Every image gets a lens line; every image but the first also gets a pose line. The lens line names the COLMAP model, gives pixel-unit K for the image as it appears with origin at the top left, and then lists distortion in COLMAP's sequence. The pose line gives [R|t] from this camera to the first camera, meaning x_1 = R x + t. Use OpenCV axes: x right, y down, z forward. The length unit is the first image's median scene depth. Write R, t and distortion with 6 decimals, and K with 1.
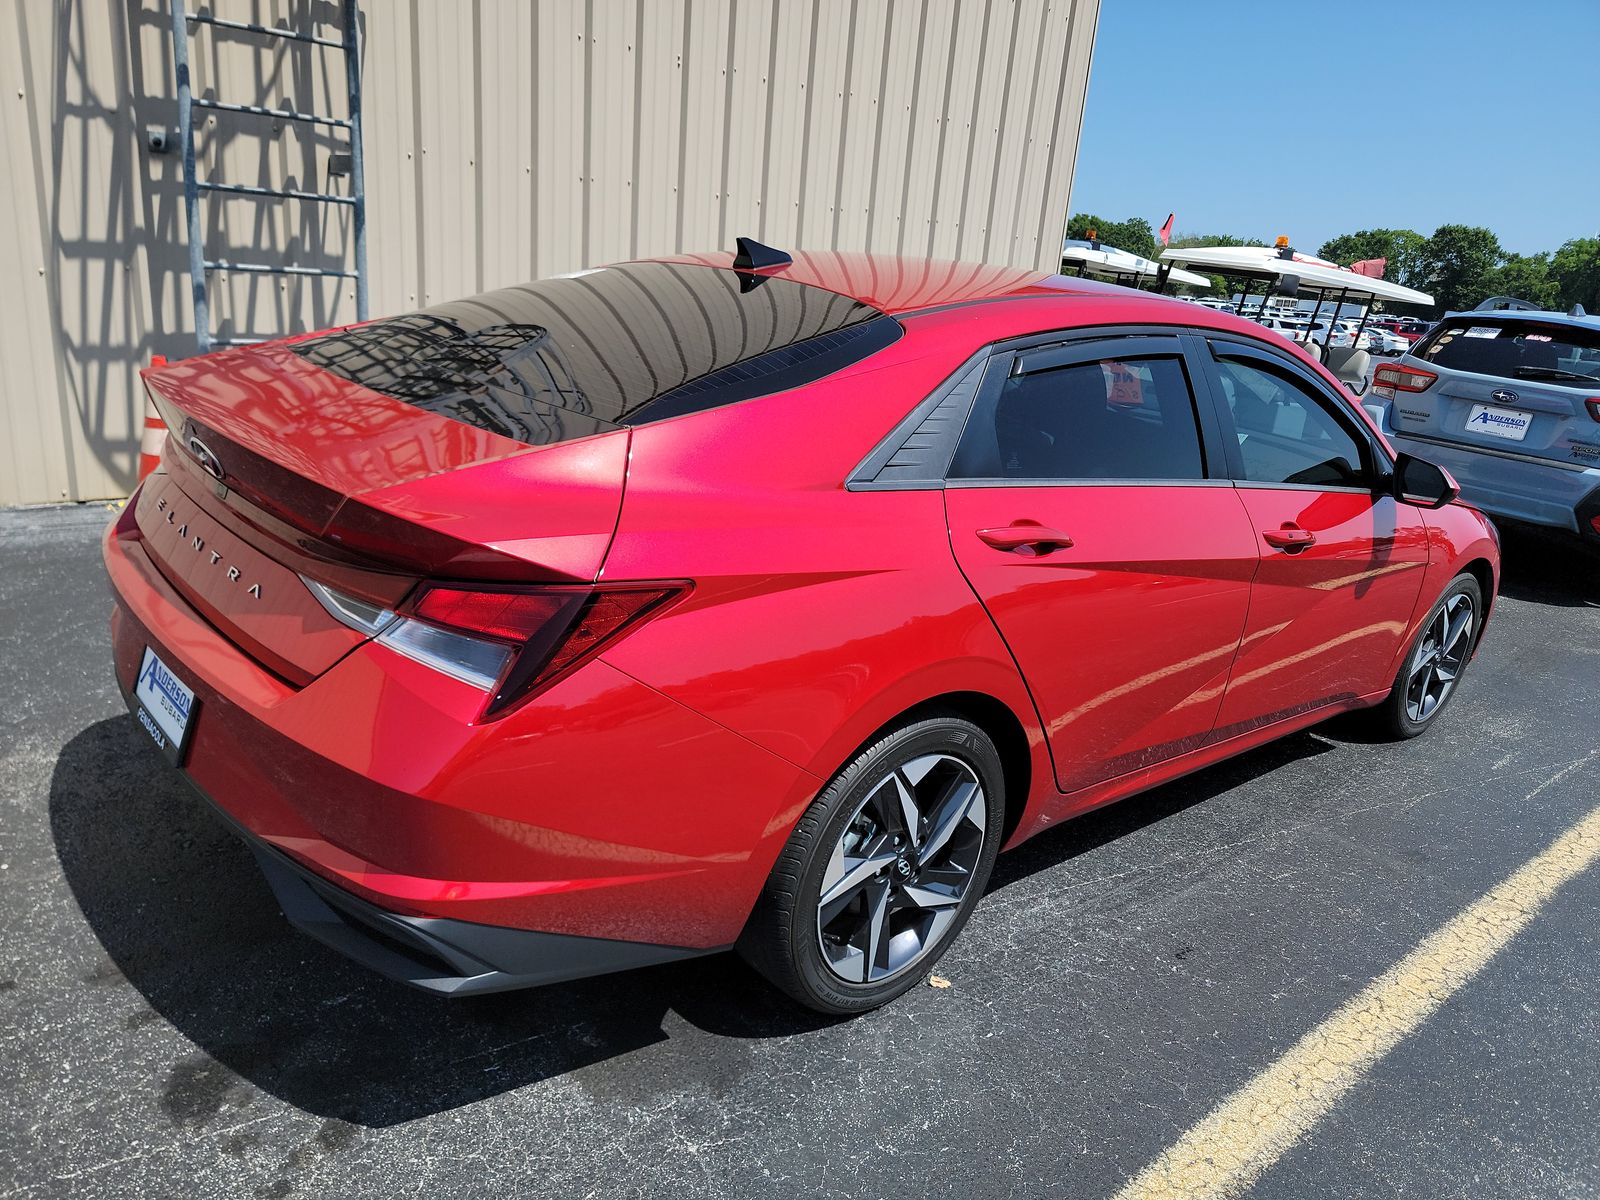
lens RADIAL K [[1133.7, 0, 799.8], [0, 1133.7, 555.6], [0, 0, 1]] dist [0.083177, -0.085512]
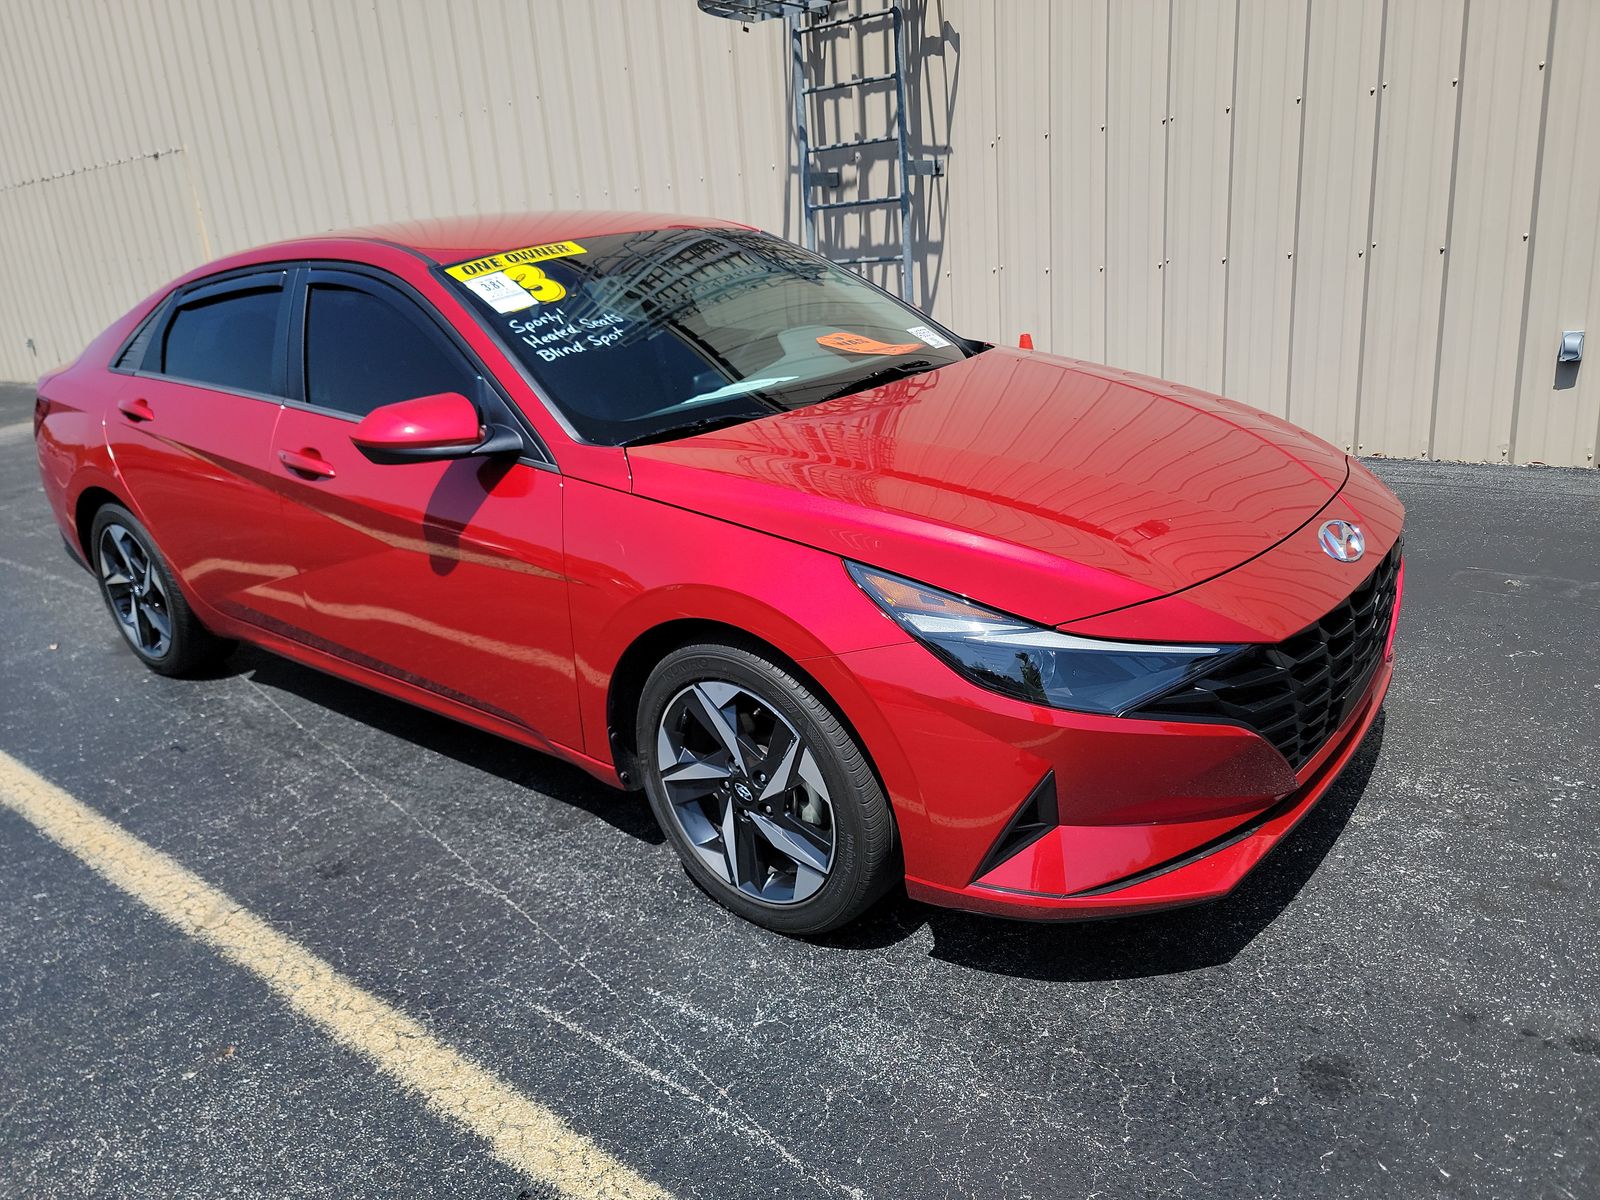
lens RADIAL K [[1133.7, 0, 799.8], [0, 1133.7, 555.6], [0, 0, 1]] dist [0.083177, -0.085512]
pose [[0.164806, 0.168761, -0.971781, 1.302882], [-0.167166, 0.975779, 0.141105, -0.132847], [0.972057, 0.139194, 0.189026, 1.086962]]
